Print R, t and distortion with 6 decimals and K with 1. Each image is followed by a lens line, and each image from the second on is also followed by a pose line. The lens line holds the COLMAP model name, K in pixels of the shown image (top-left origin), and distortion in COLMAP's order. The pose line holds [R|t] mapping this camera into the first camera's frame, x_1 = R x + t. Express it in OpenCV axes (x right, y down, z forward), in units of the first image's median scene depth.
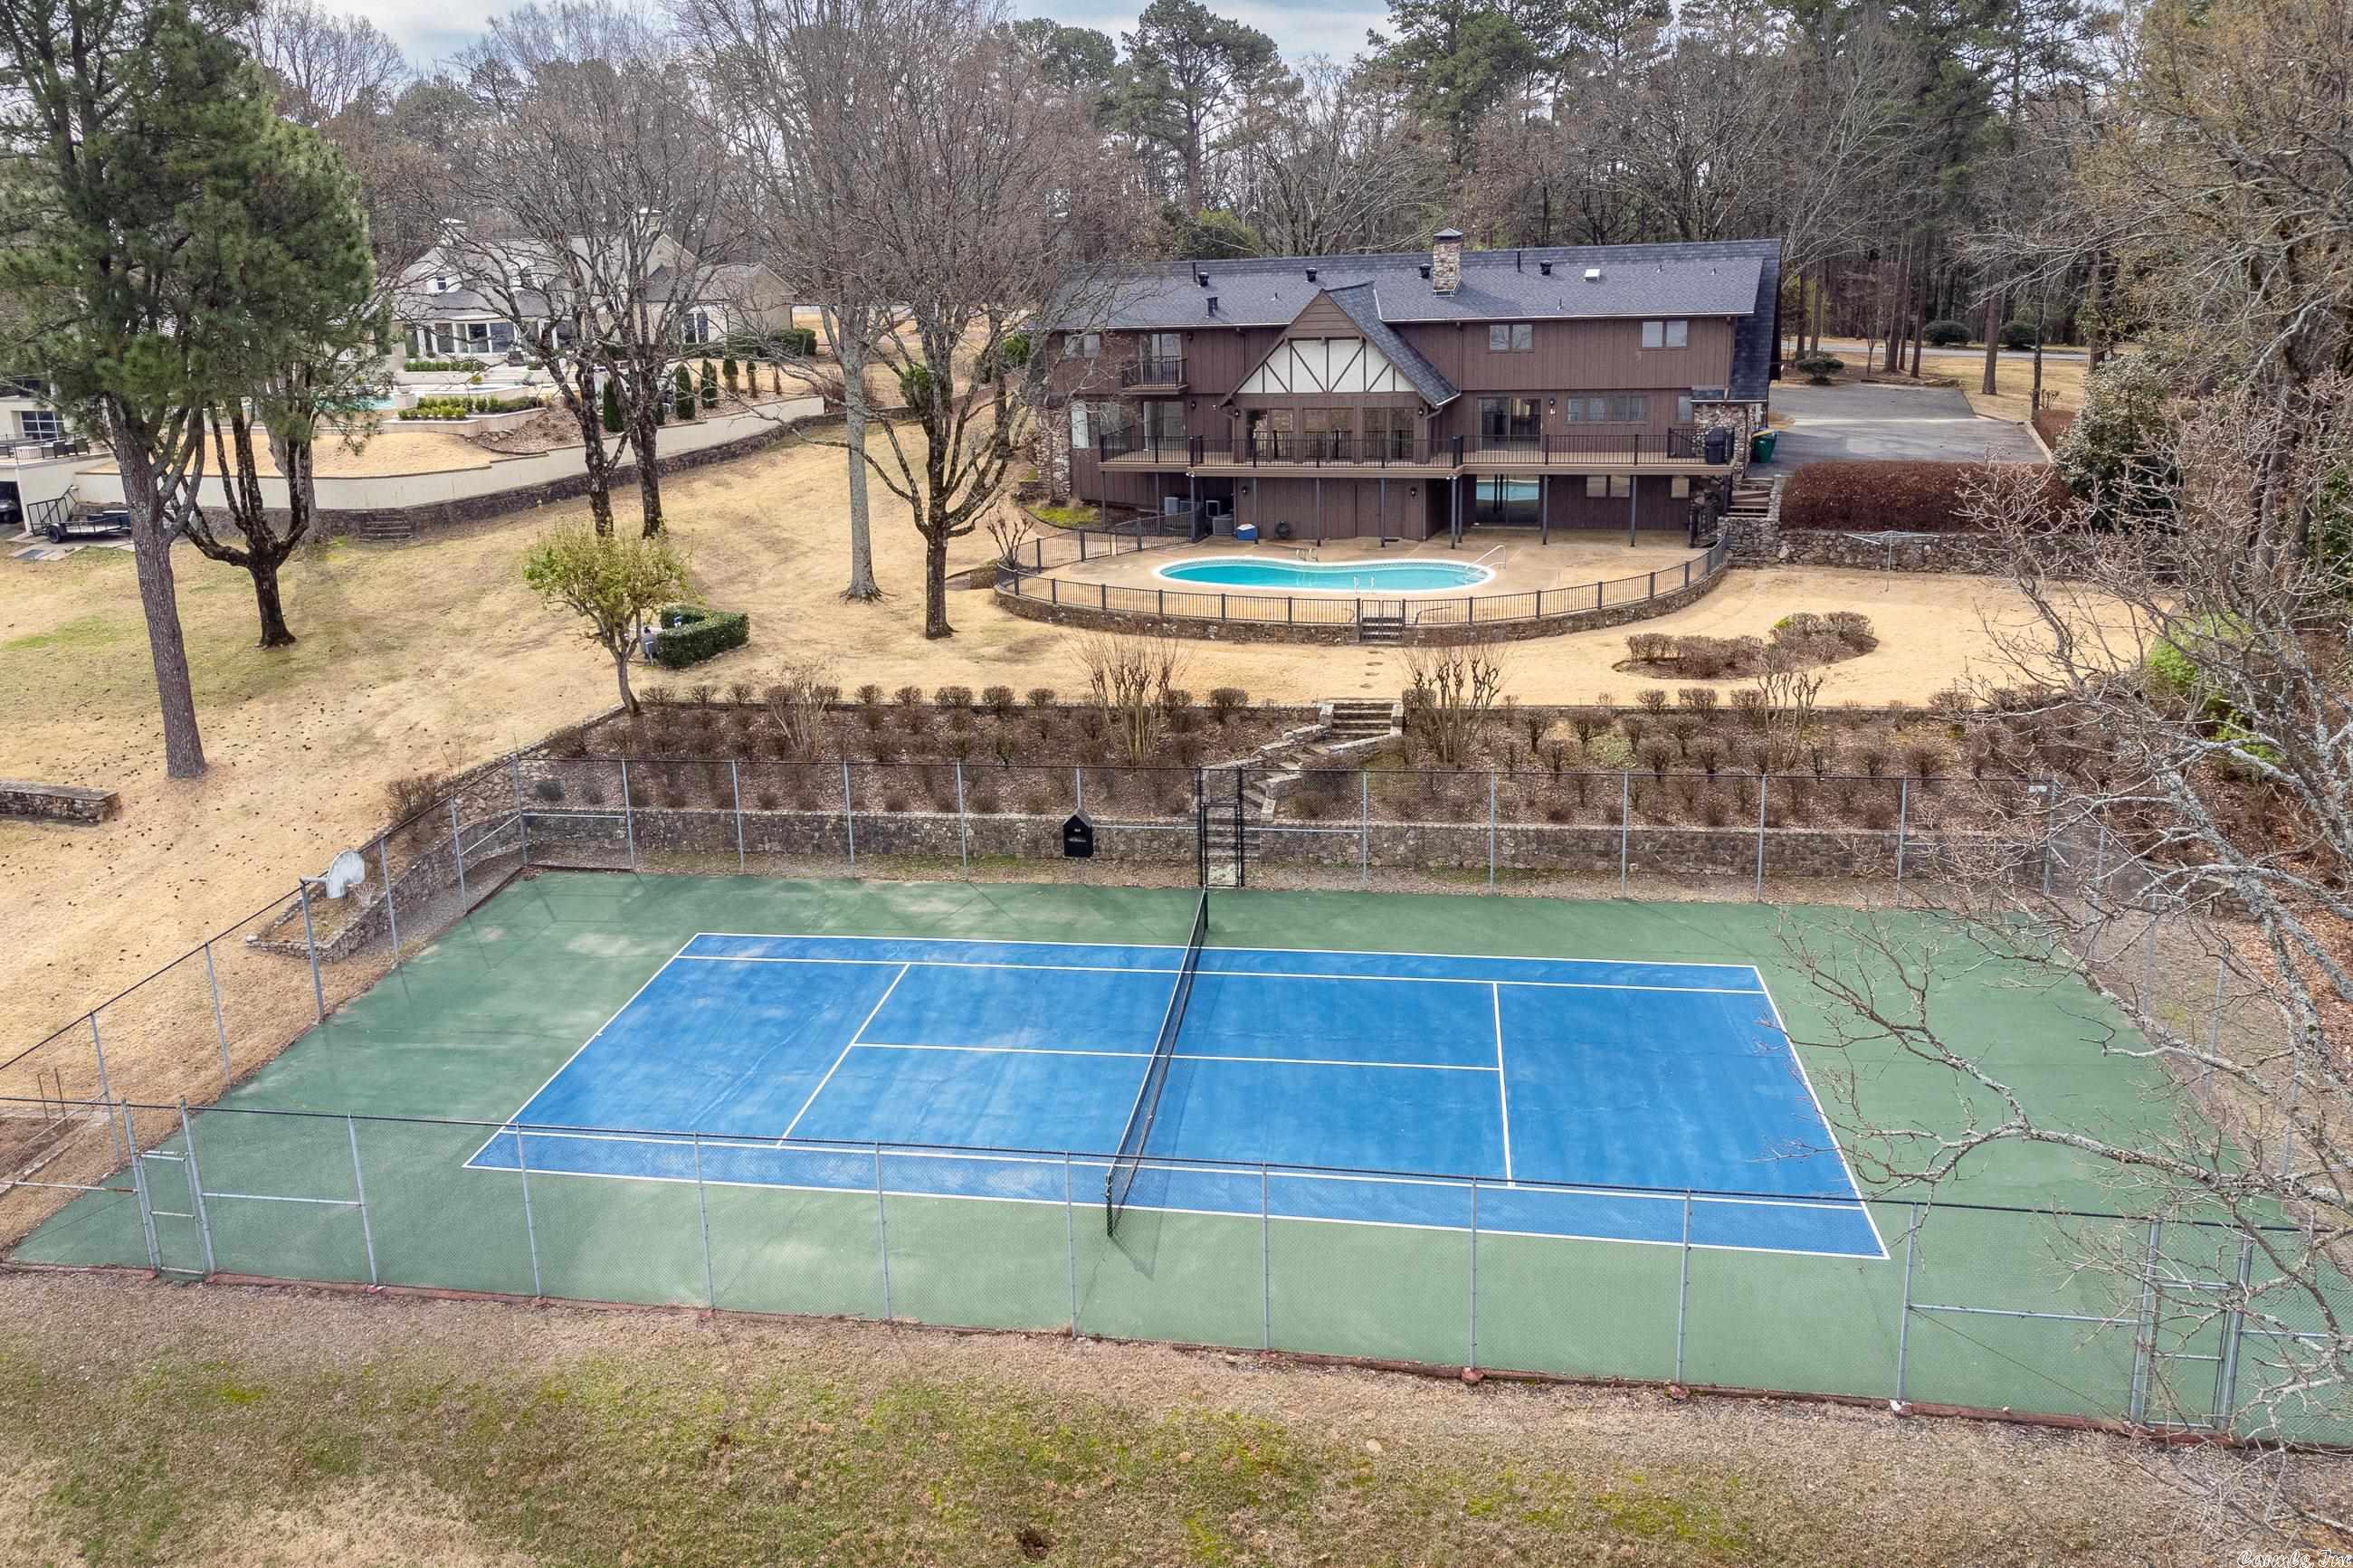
lens RADIAL K [[1803.7, 0, 1075.8], [0, 1803.7, 707.6], [0, 0, 1]] dist [0.056816, -0.095274]
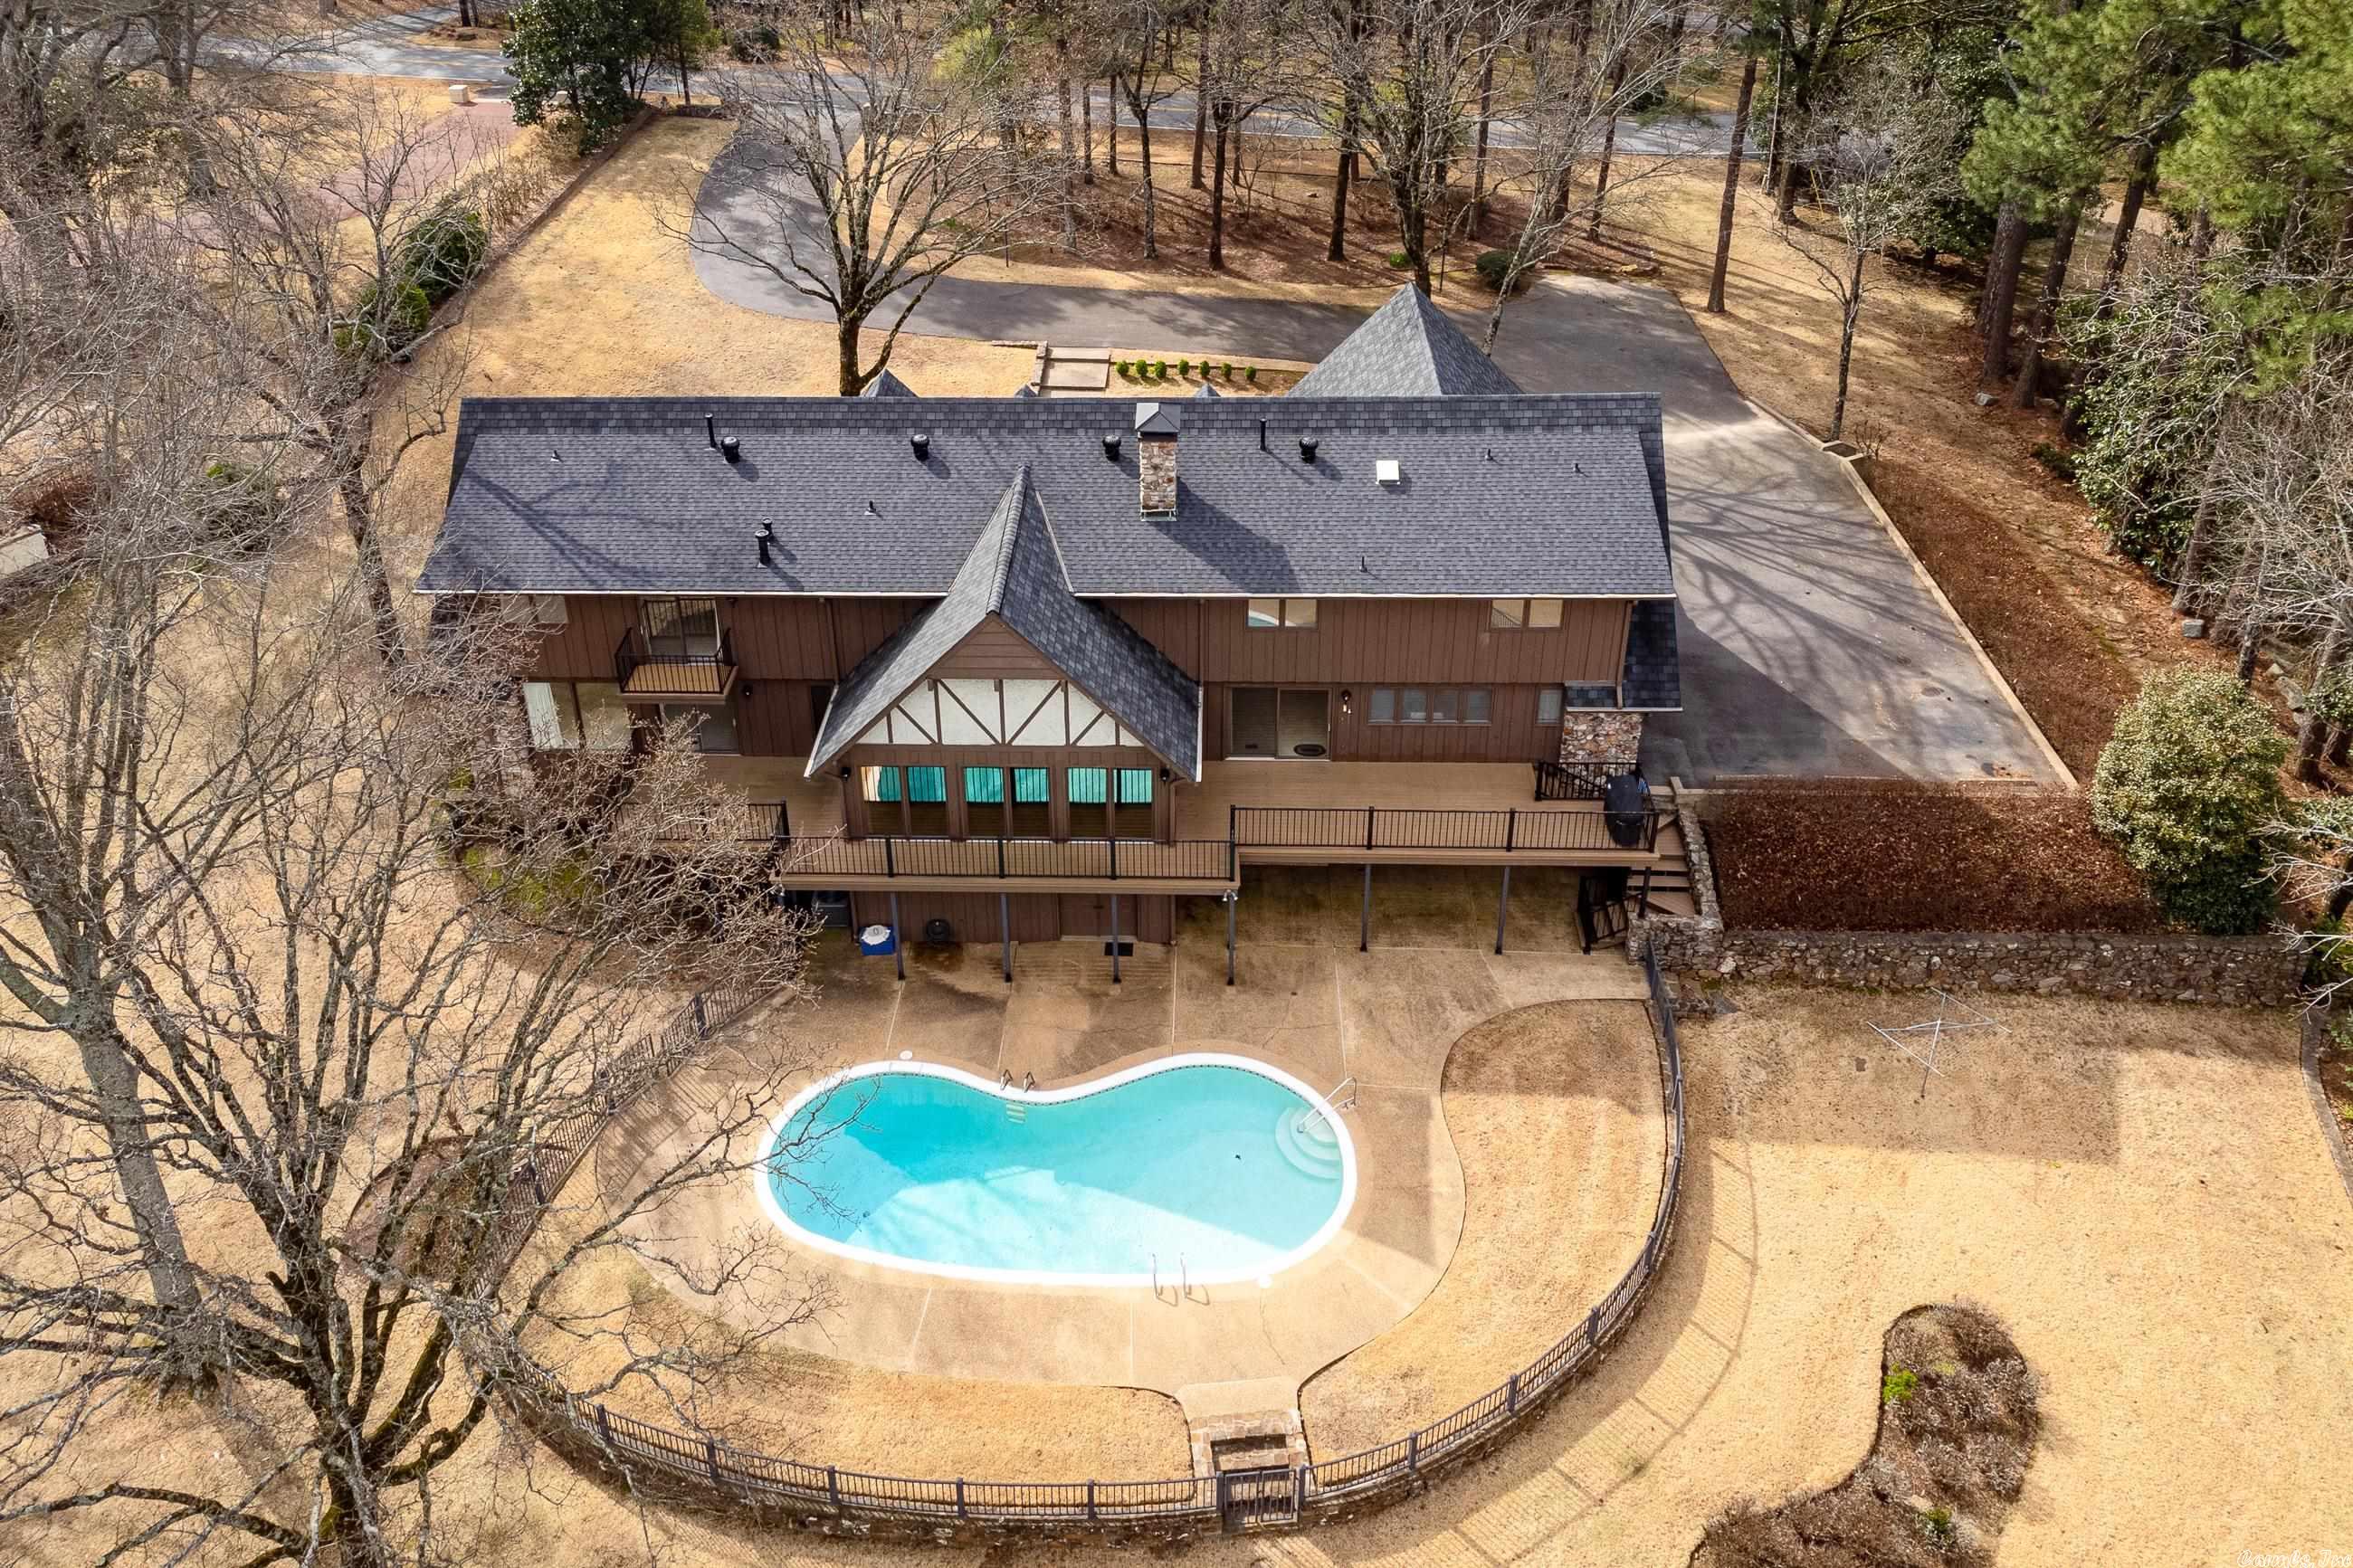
lens RADIAL K [[1834.0, 0, 1101.2], [0, 1834.0, 590.6], [0, 0, 1]] dist [0.099869, -0.156171]
pose [[0.940787, -0.149005, 0.304497, -0.006552], [0.073385, 0.966439, 0.246192, -0.534151], [-0.330961, -0.209269, 0.920147, 0.659279]]
